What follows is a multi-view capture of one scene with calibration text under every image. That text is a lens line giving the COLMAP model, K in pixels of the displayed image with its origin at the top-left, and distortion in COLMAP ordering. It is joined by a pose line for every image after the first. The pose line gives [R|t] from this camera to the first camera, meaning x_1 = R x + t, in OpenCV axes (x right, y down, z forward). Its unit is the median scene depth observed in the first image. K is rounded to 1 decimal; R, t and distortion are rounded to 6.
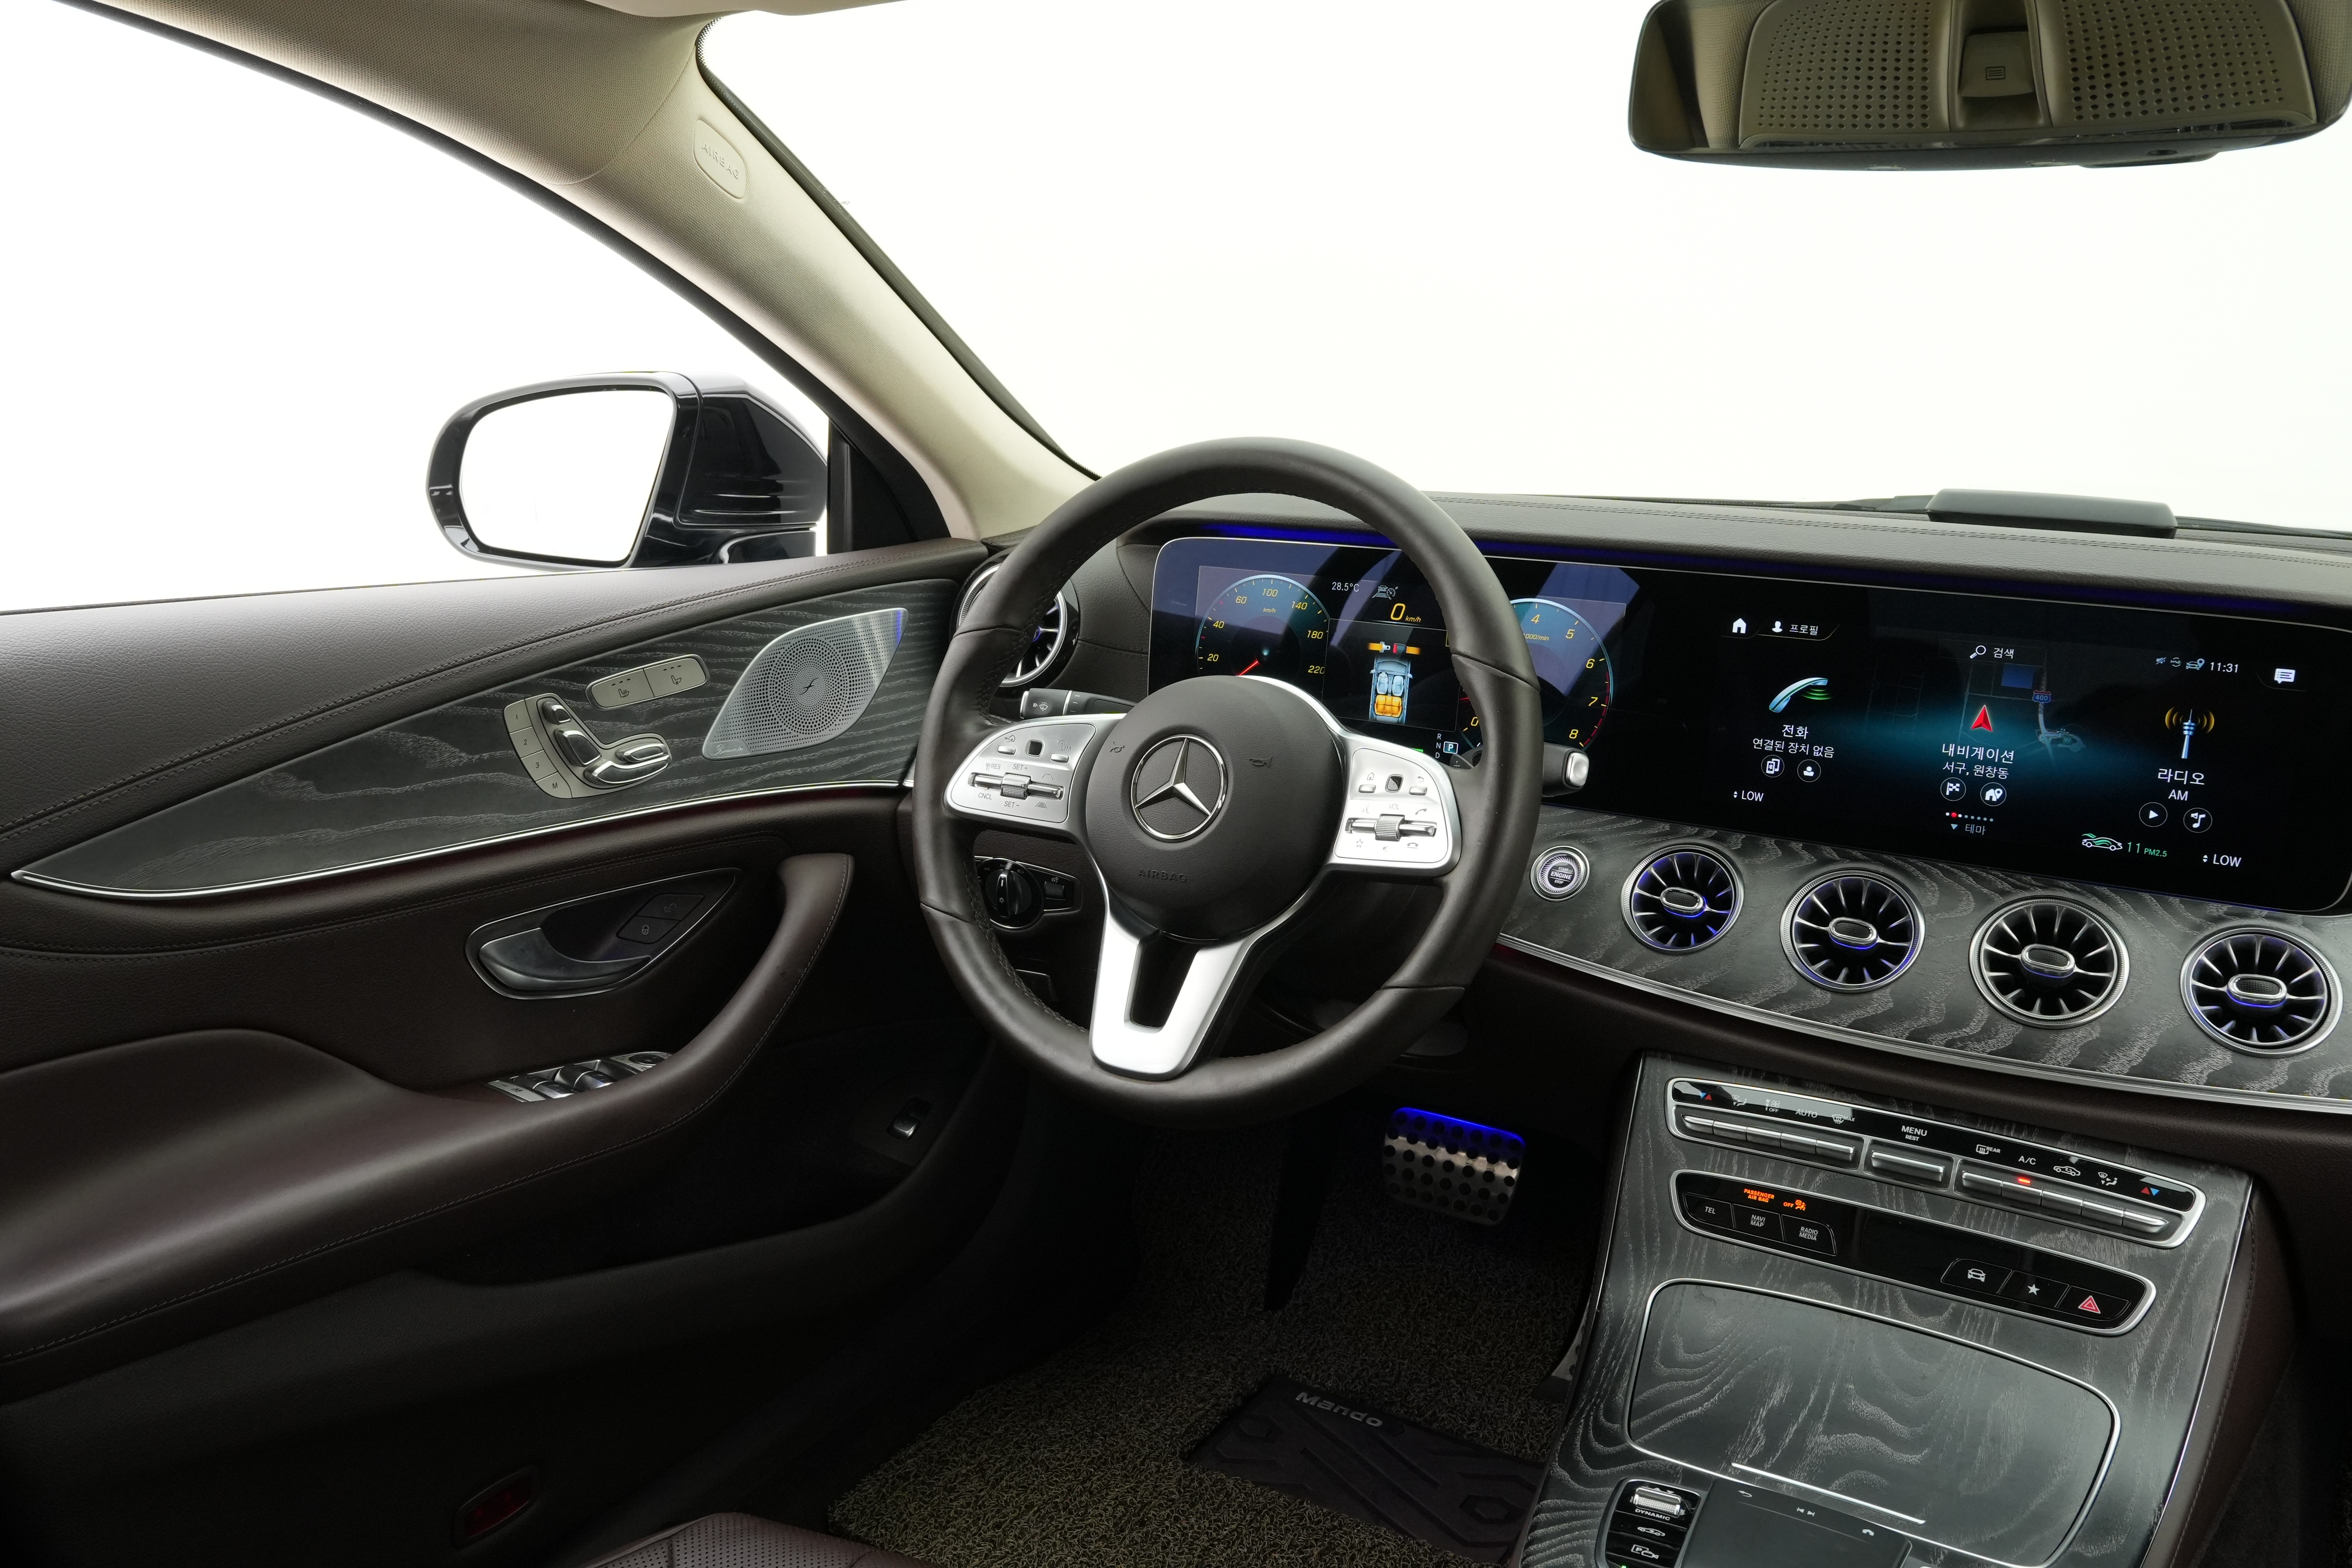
lens RADIAL K [[1815.4, 0, 1186.1], [0, 1815.4, 773.6], [0, 0, 1]] dist [-0.010518, 0.032533]
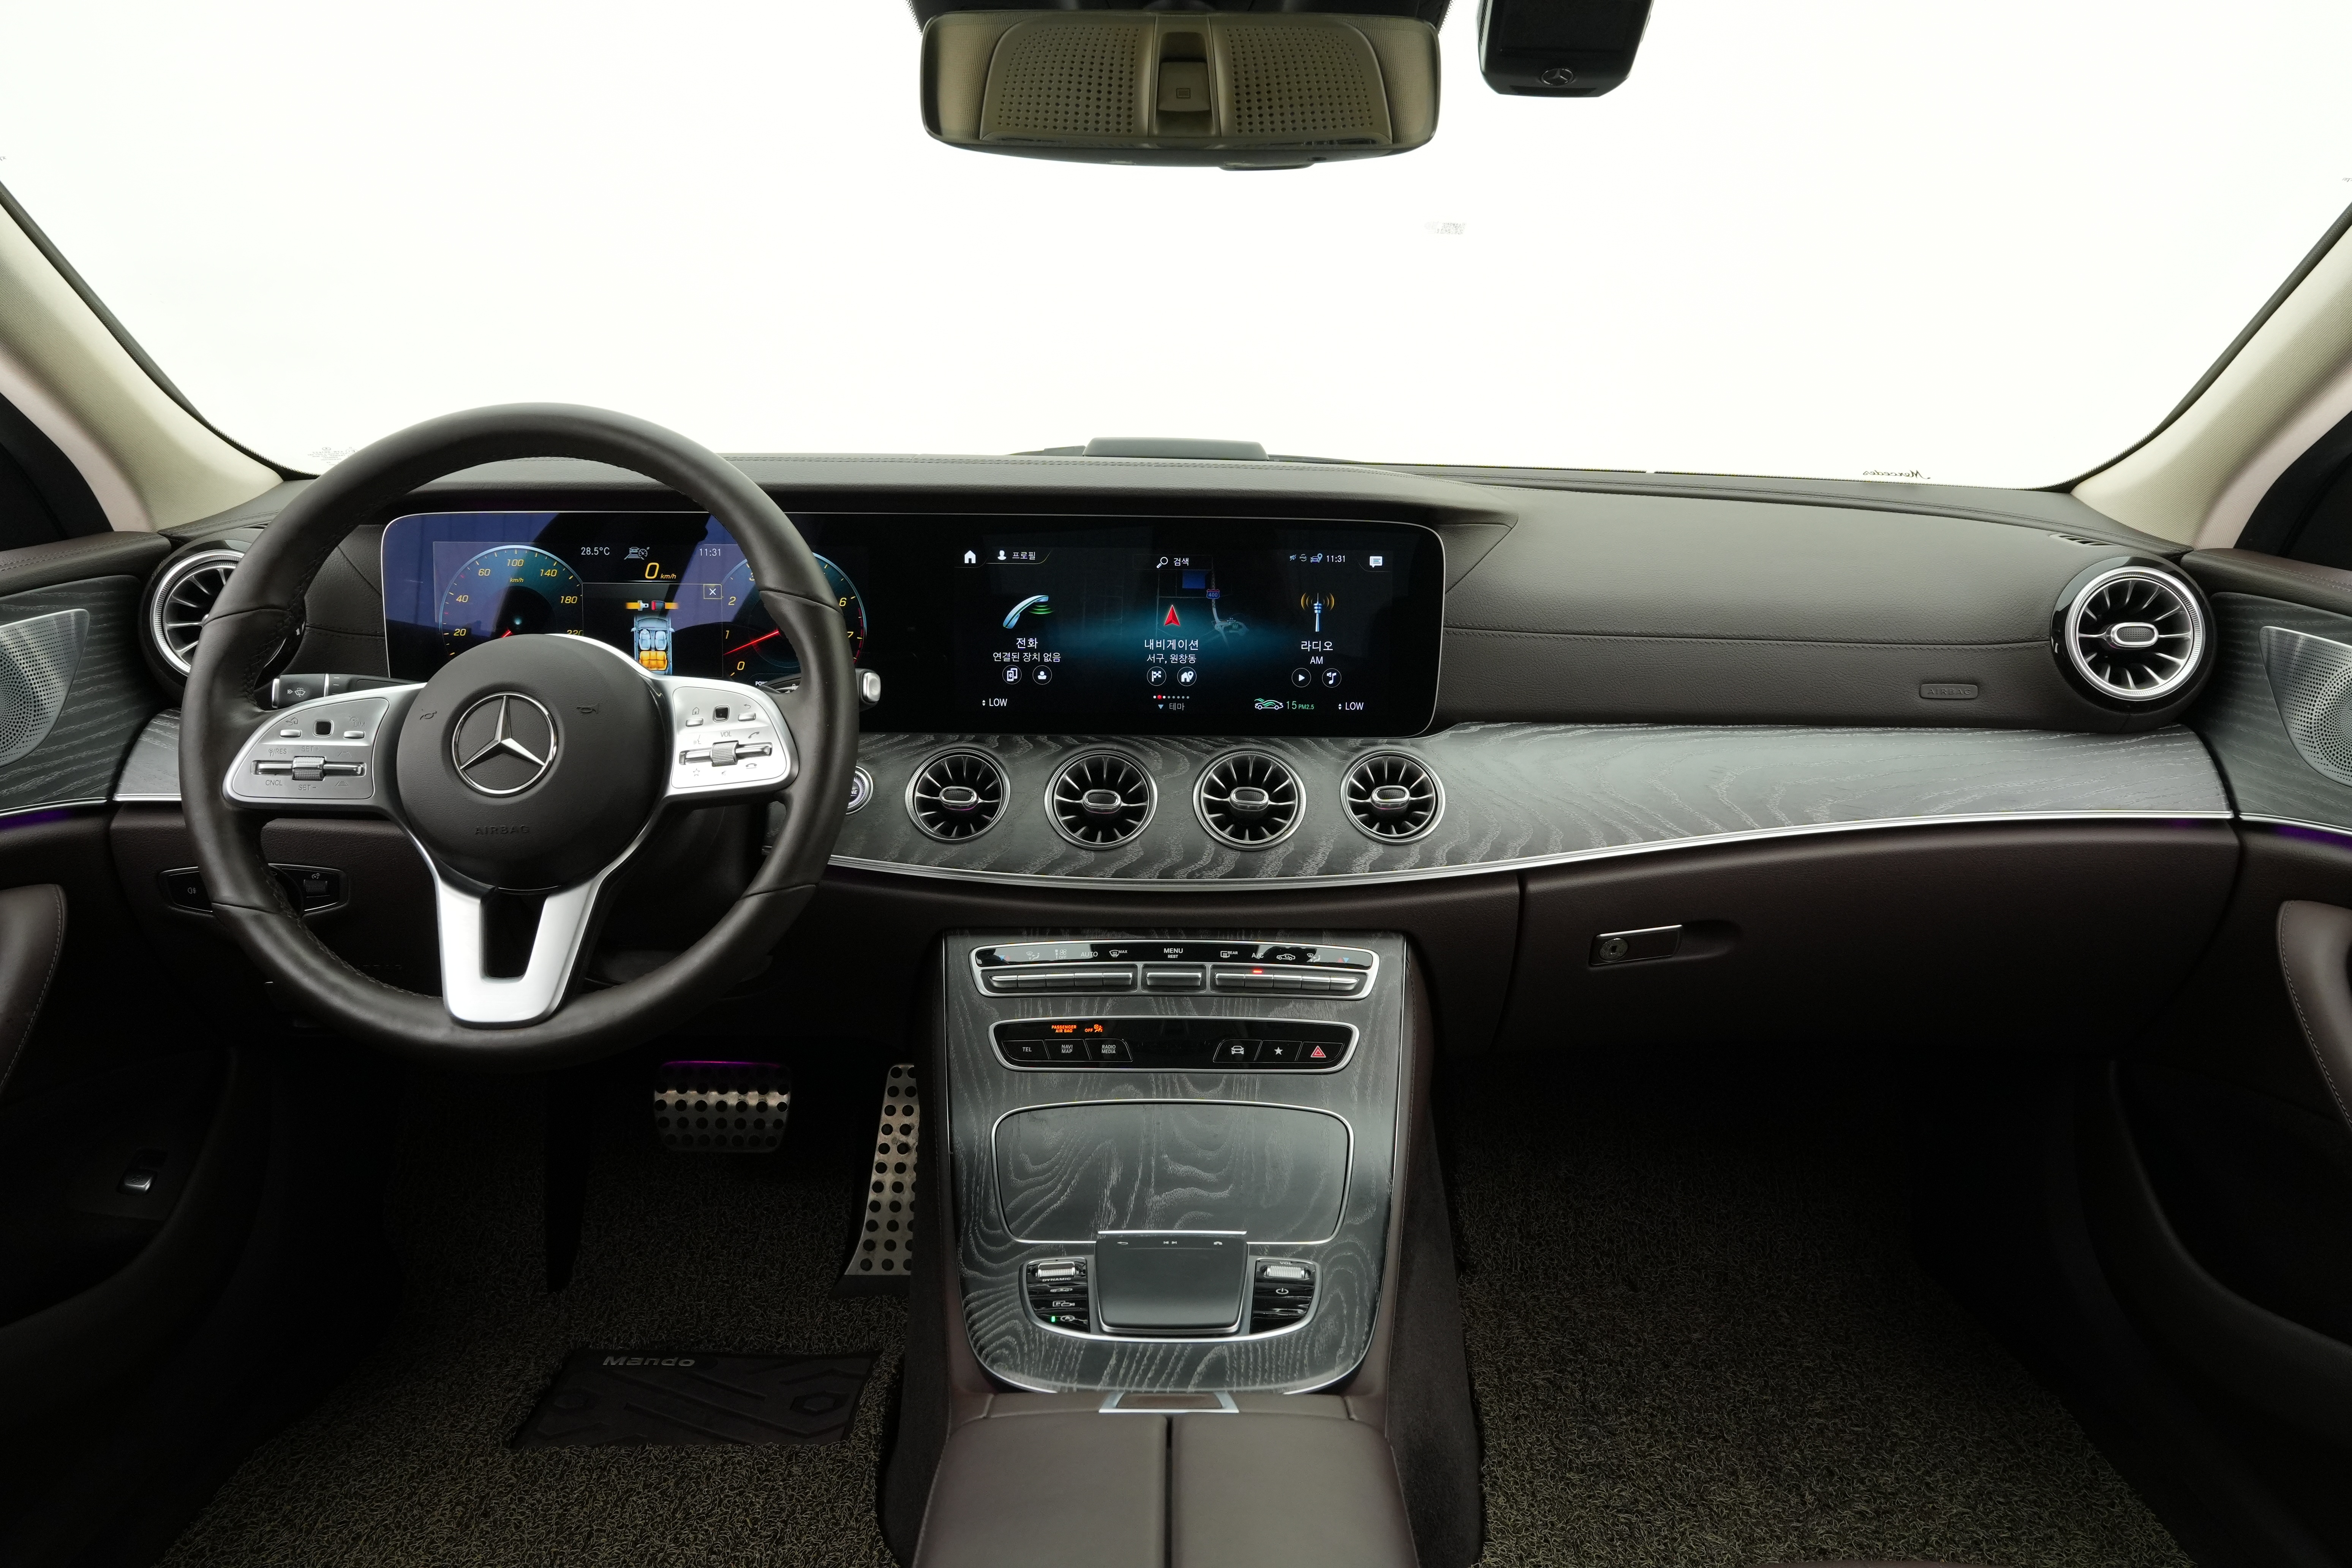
lens RADIAL K [[1815.4, 0, 1186.5], [0, 1815.4, 774.9], [0, 0, 1]] dist [-0.010518, 0.032533]
pose [[0.866143, -0.123231, 0.484366, -0.165999], [0.122245, 0.991925, 0.033765, 0.036901], [-0.484616, 0.029966, 0.874214, -0.081583]]
